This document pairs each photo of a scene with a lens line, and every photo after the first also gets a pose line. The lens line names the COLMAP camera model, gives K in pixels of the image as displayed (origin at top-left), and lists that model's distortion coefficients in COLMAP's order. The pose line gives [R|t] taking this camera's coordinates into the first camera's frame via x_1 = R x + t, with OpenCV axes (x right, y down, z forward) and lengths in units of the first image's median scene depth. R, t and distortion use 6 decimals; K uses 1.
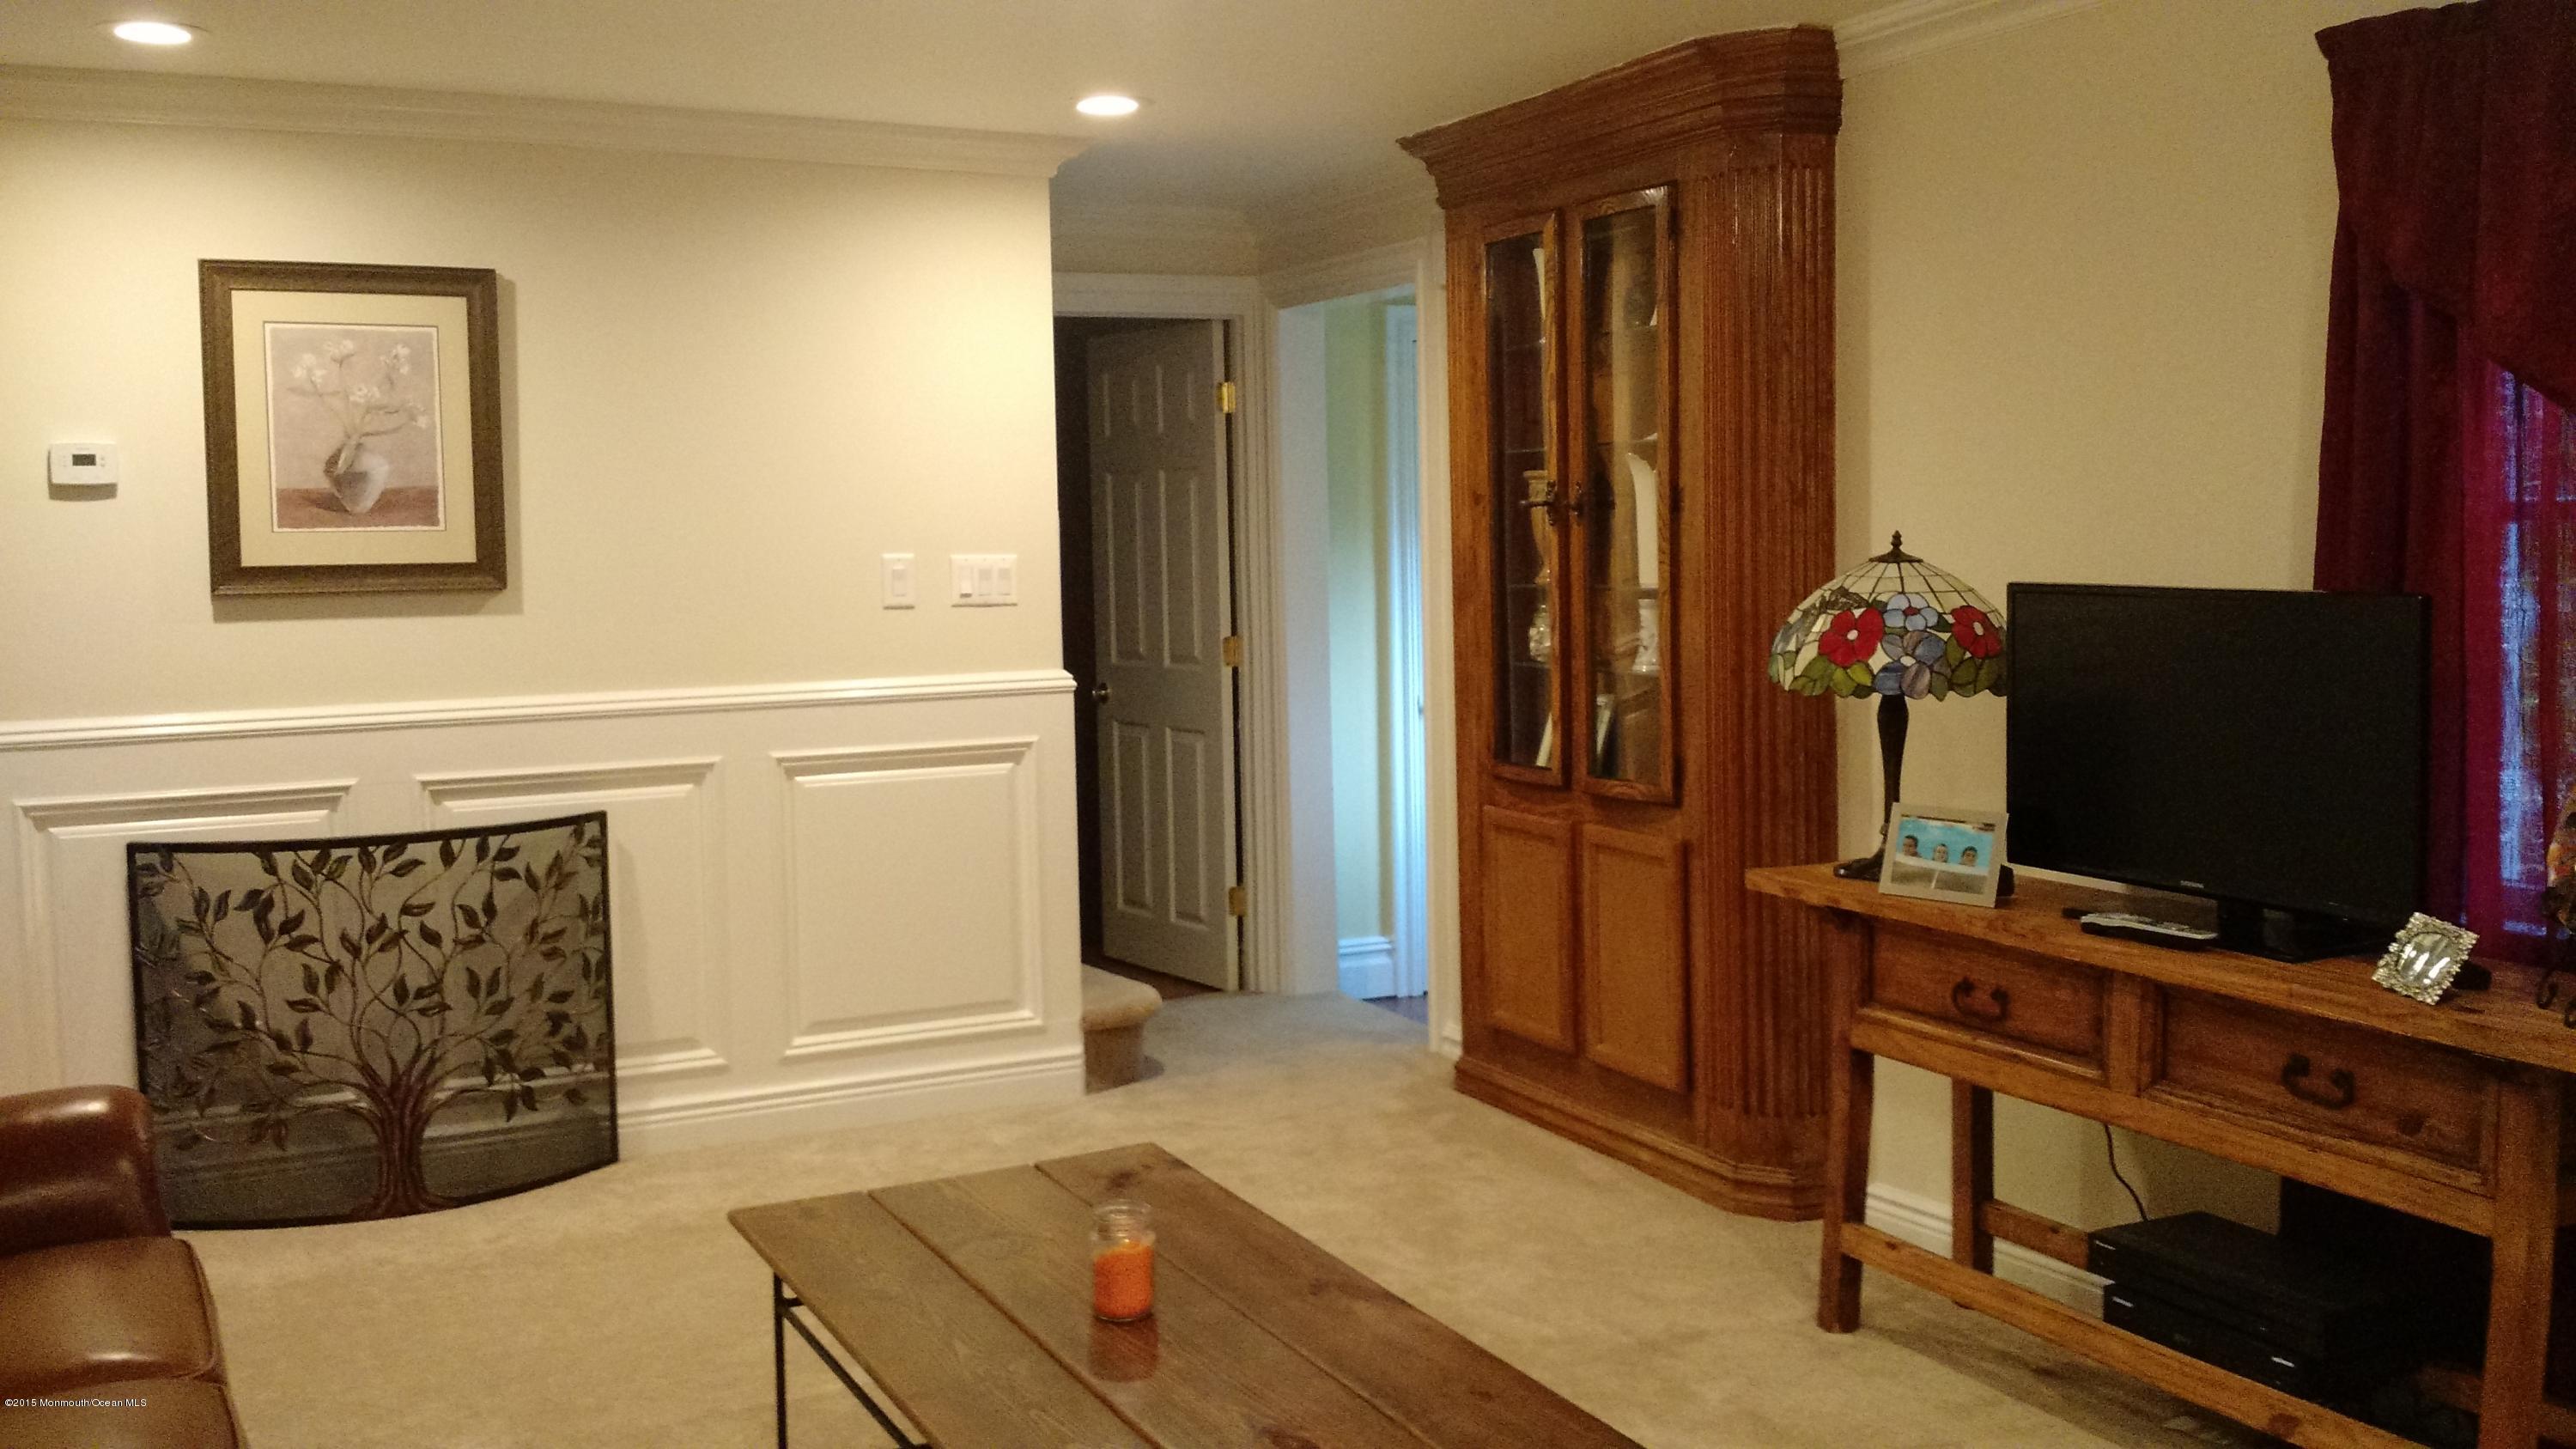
lens RADIAL K [[2406.2, 0, 1288.4], [0, 2406.2, 714.6], [0, 0, 1]] dist [0.003652, 0.000000]
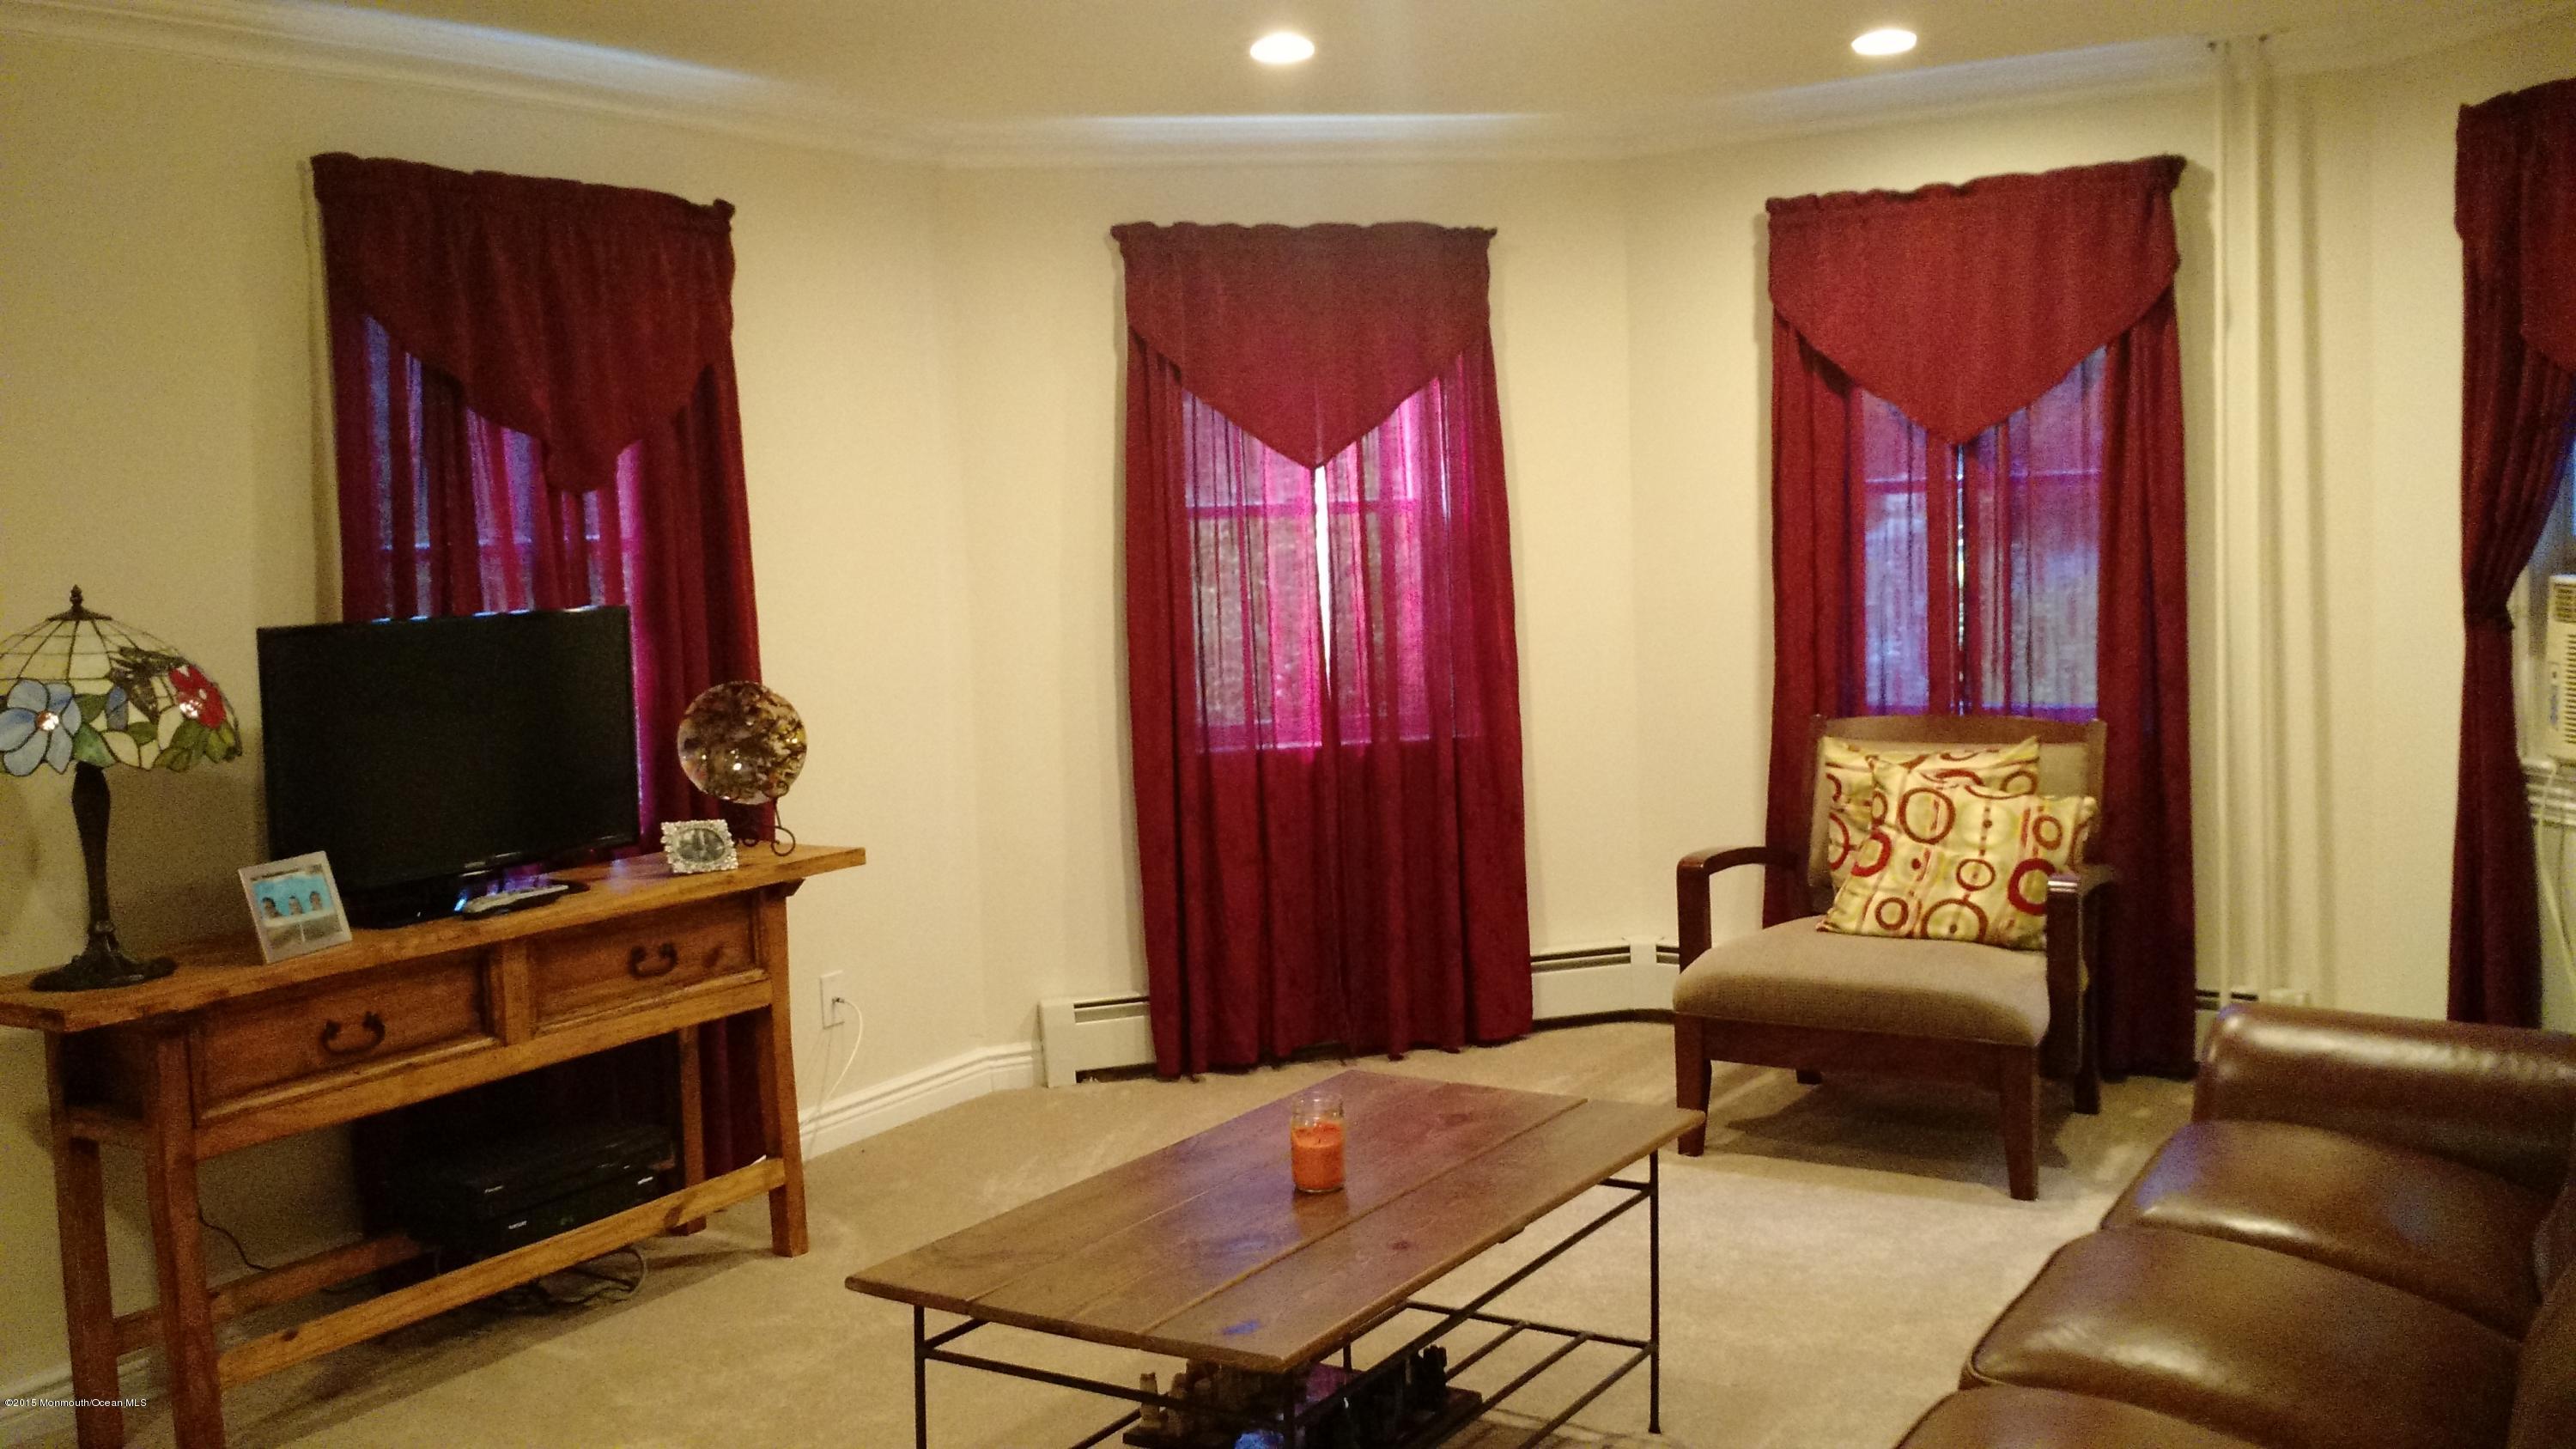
lens RADIAL K [[2406.2, 0, 1287.5], [0, 2406.2, 723.5], [0, 0, 1]] dist [0.003652, 0.000000]
pose [[-0.534926, -0.049274, 0.843461, -0.768160], [0.108425, 0.986040, 0.126366, -0.095698], [-0.837913, 0.159049, -0.522117, 1.171436]]
